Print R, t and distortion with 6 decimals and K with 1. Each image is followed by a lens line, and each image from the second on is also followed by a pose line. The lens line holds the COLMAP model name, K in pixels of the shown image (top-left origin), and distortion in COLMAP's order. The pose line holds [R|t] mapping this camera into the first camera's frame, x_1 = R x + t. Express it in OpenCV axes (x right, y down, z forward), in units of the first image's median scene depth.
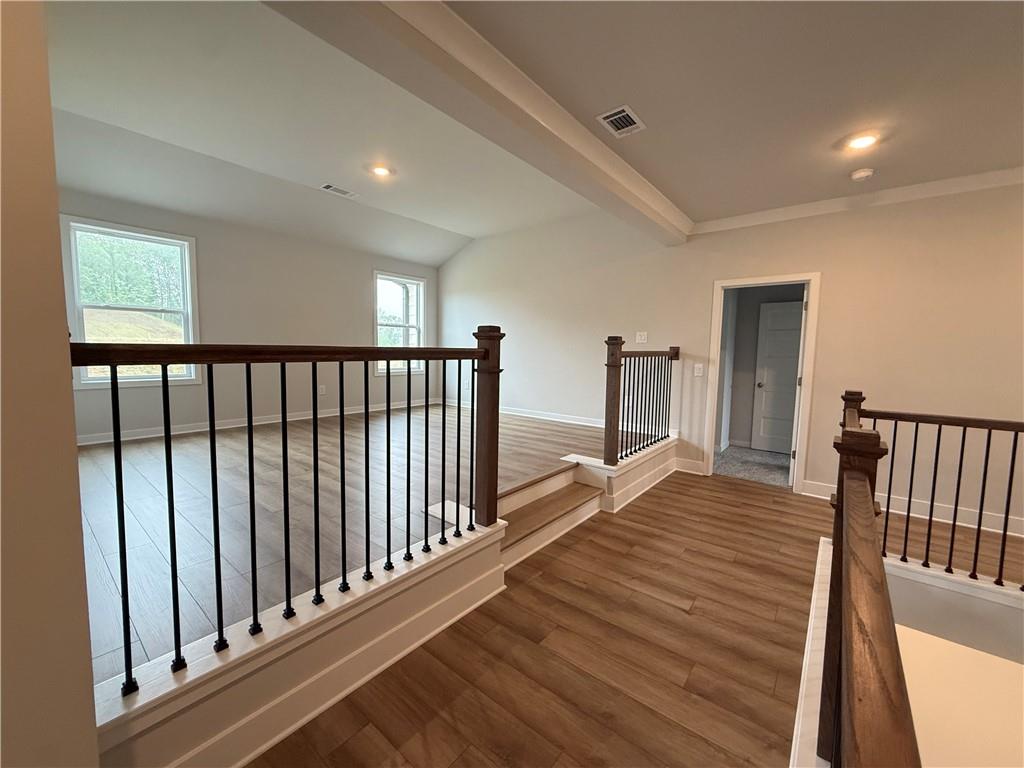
lens RADIAL K [[406.6, 0, 513.6], [0, 406.6, 383.5], [0, 0, 1]] dist [-0.001492, 0.000178]
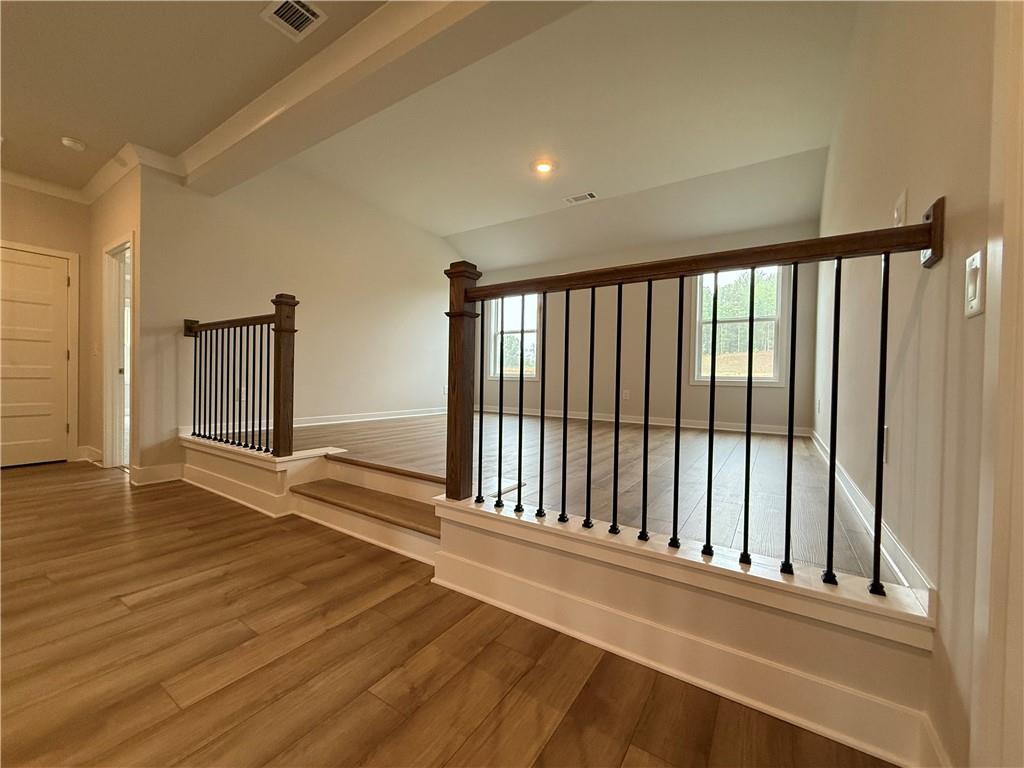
lens RADIAL K [[406.6, 0, 512.7], [0, 406.6, 383.5], [0, 0, 1]] dist [-0.001492, 0.000178]
pose [[0.103443, 0.001752, -0.994634, 0.958778], [-0.105654, 0.994360, -0.009237, 0.051117], [0.989008, 0.106042, 0.103045, 1.207208]]
